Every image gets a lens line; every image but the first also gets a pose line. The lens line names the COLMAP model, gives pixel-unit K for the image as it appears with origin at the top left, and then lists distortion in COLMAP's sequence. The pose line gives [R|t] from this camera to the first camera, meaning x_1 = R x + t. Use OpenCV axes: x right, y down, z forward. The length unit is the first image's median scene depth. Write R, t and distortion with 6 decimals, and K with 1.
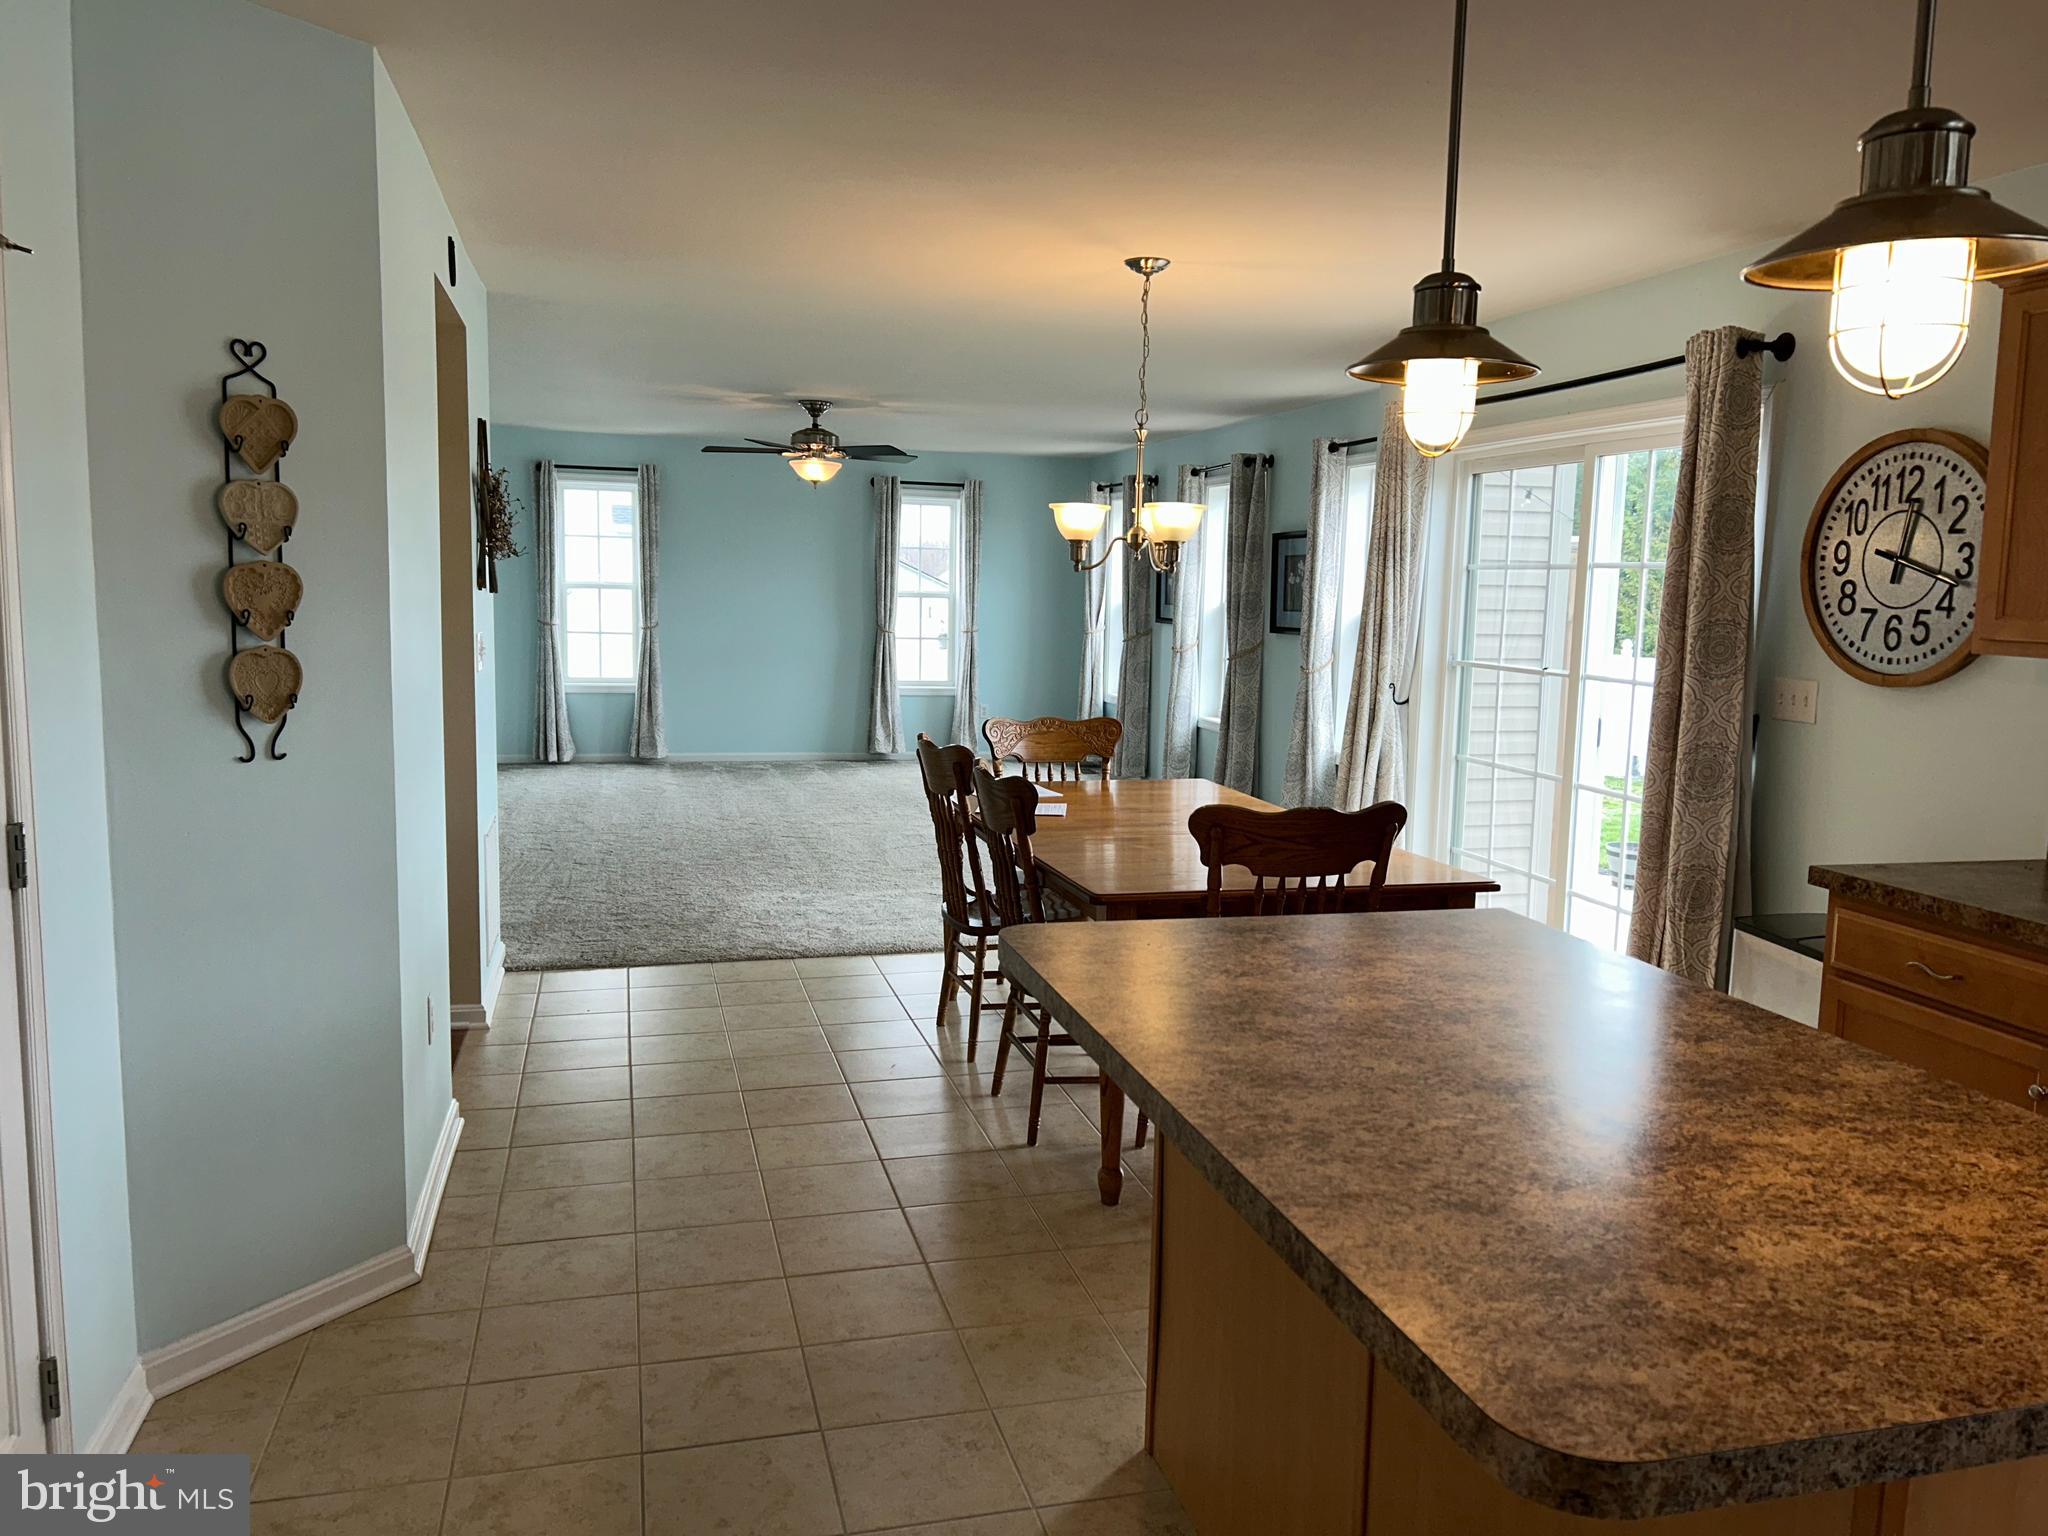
lens RADIAL K [[1521.9, 0, 1034.9], [0, 1521.9, 762.7], [0, 0, 1]] dist [0.065612, -0.070616]
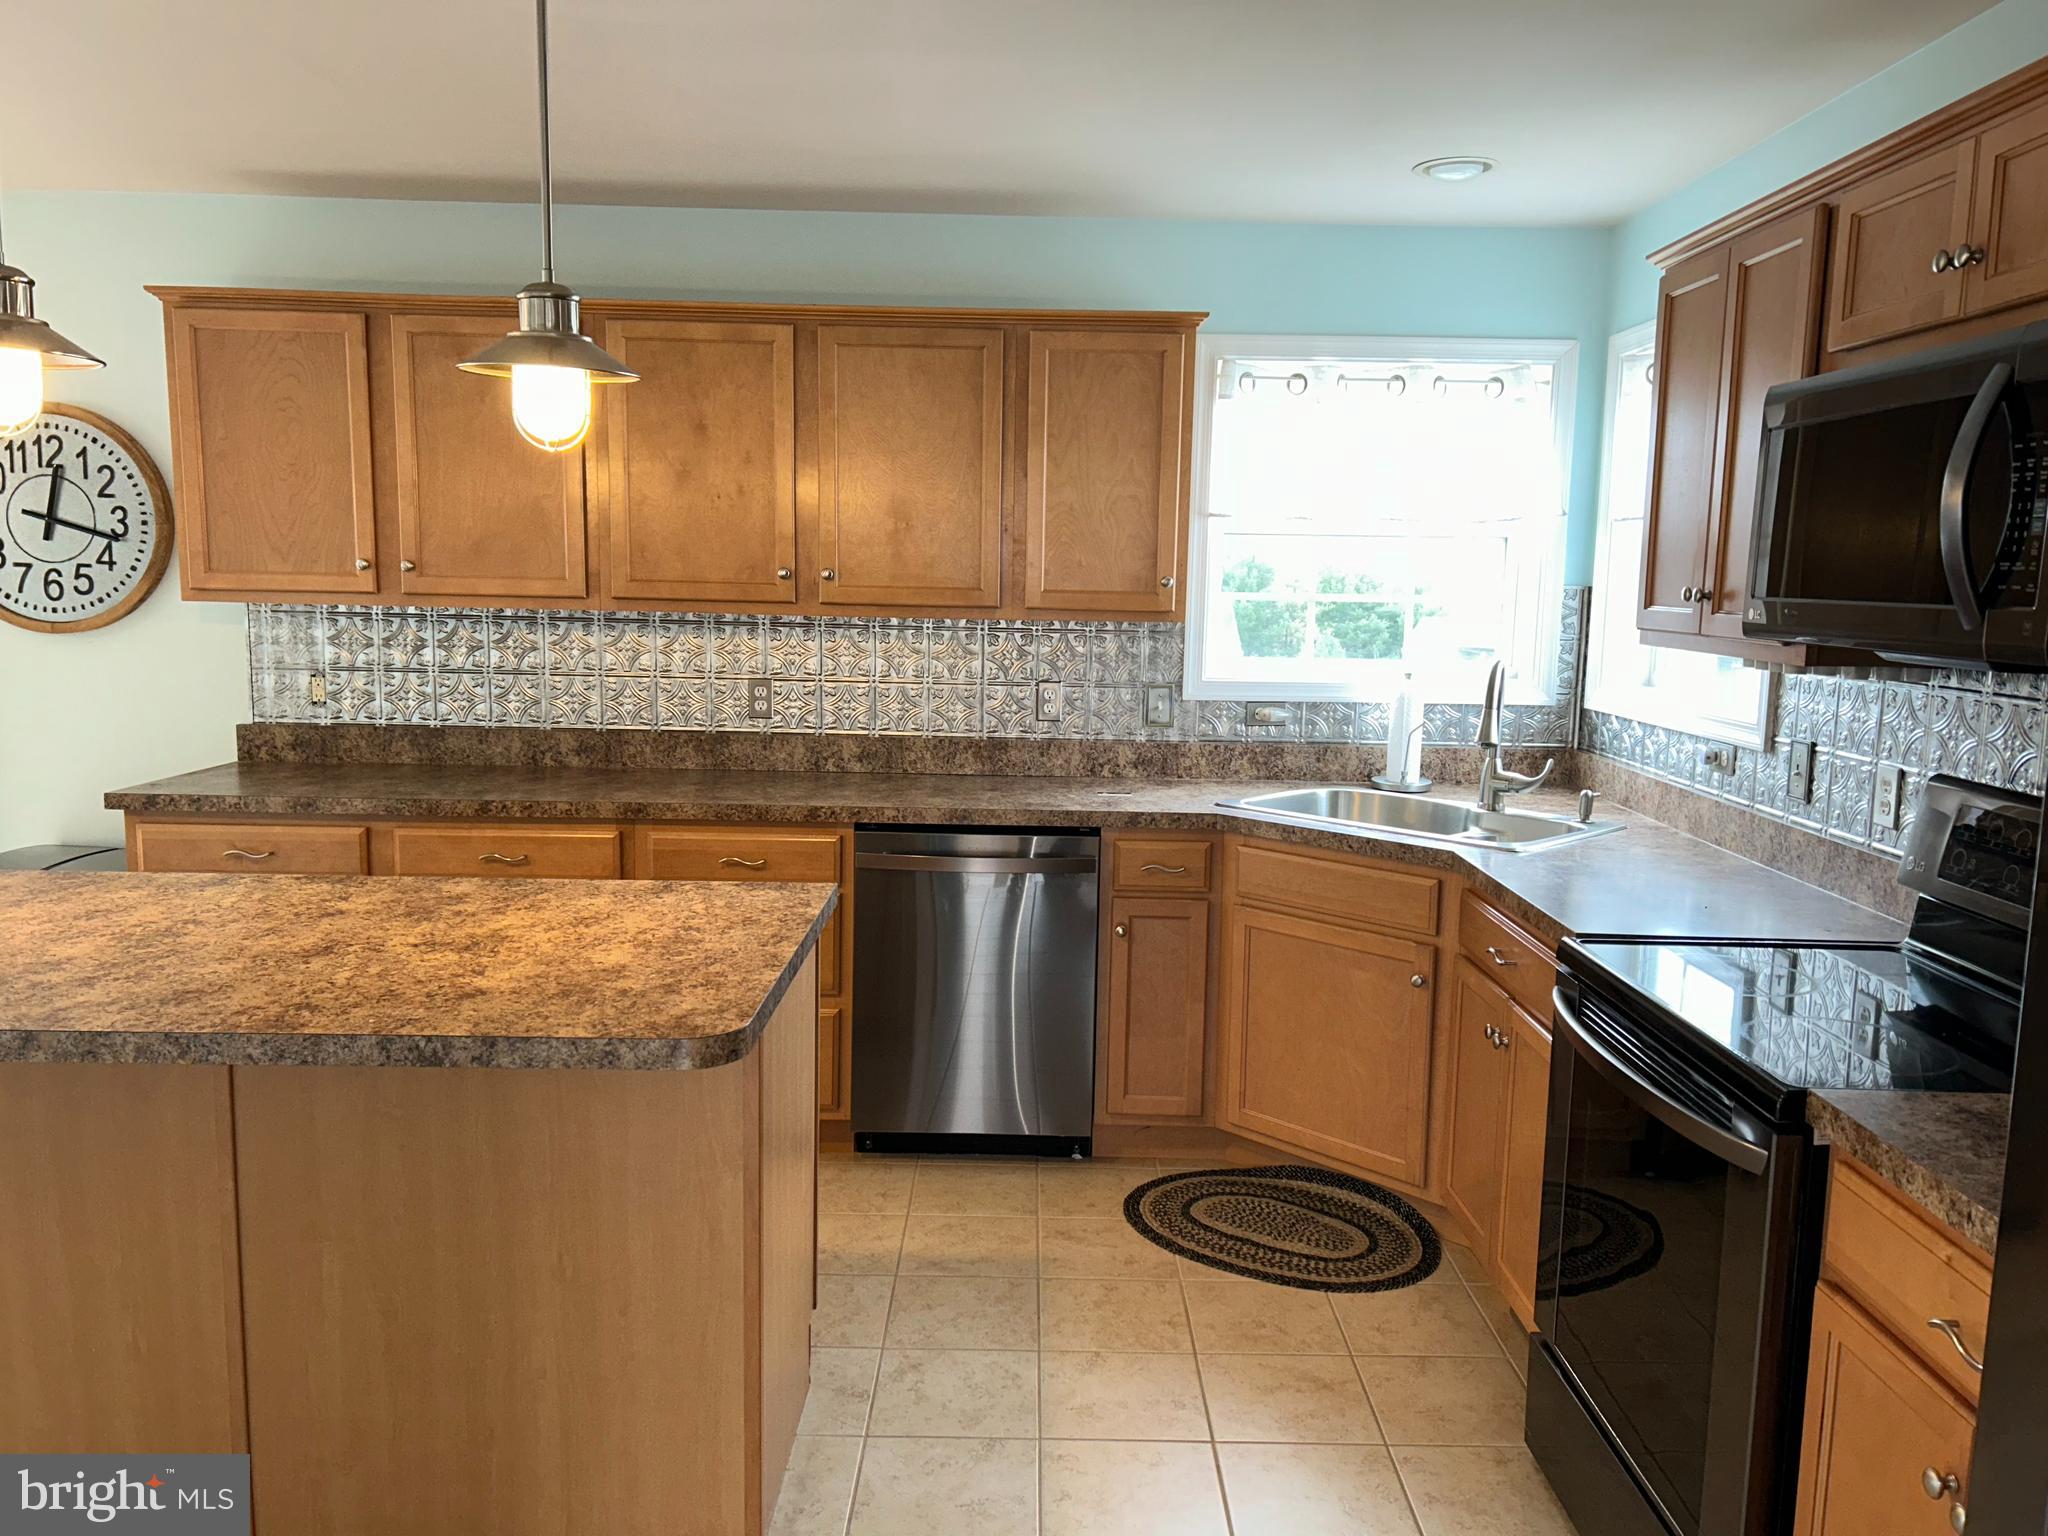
lens RADIAL K [[1586.4, 0, 1022.5], [0, 1586.4, 772.1], [0, 0, 1]] dist [-0.004155, -0.003366]
pose [[0.263478, -0.144873, 0.953725, -0.379887], [0.100722, 0.987386, 0.122161, -0.020321], [-0.959393, 0.063874, 0.274747, 0.024267]]
